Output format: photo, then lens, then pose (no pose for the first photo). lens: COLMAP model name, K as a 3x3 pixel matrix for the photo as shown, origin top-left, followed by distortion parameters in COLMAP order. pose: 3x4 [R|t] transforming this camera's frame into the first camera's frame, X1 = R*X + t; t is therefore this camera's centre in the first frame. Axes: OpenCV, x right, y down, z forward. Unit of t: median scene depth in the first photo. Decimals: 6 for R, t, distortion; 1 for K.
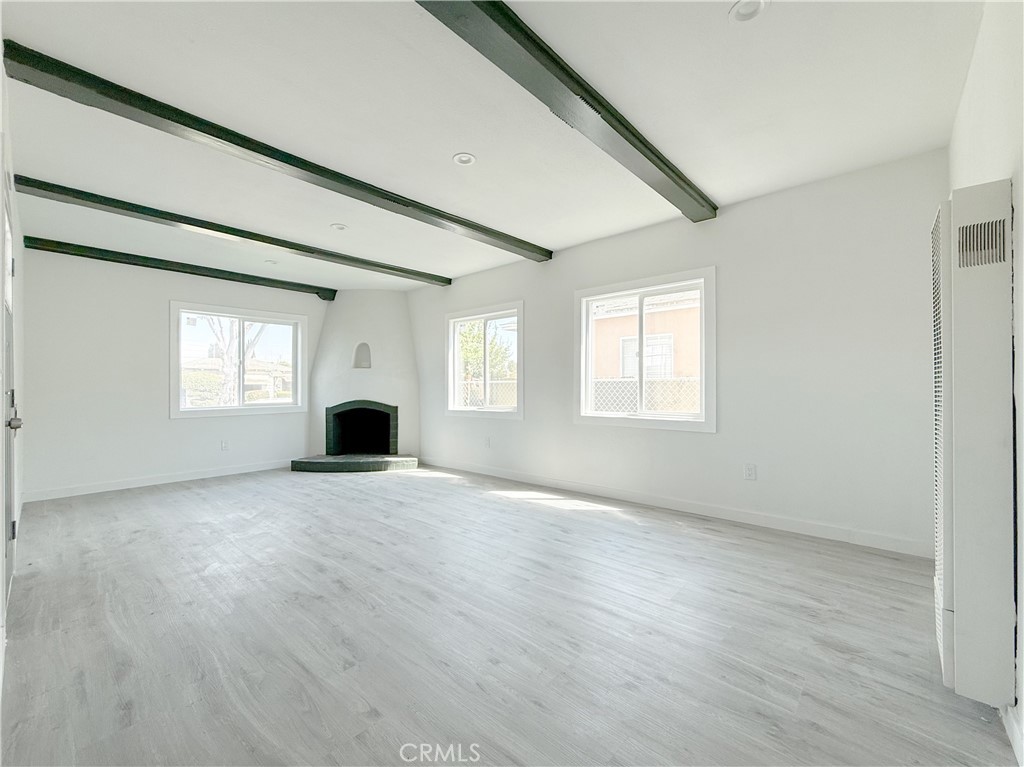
lens RADIAL K [[429.4, 0, 499.6], [0, 429.4, 383.1], [0, 0, 1]] dist [-0.000013, 0.000034]
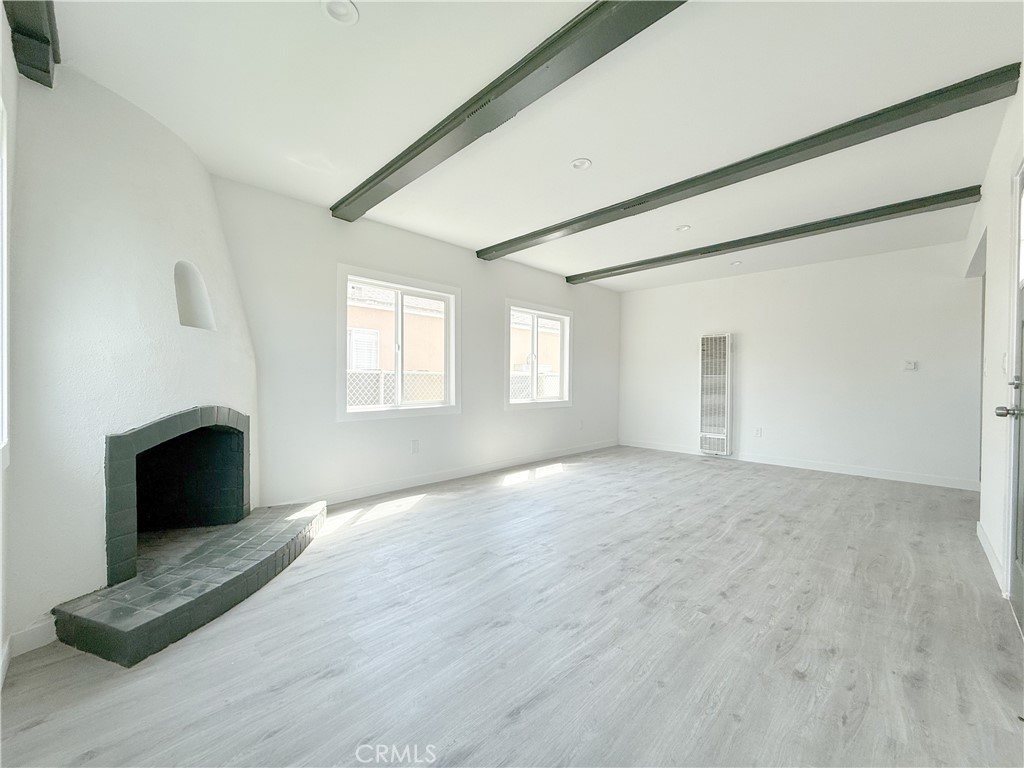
lens RADIAL K [[409.8, 0, 510.1], [0, 409.8, 384.7], [0, 0, 1]] dist [-0.000924, 0.000326]
pose [[0.041614, -0.004853, 0.999122, -0.756486], [-0.014136, 0.999885, 0.005446, 0.013117], [-0.999034, -0.014350, 0.041540, 0.752481]]
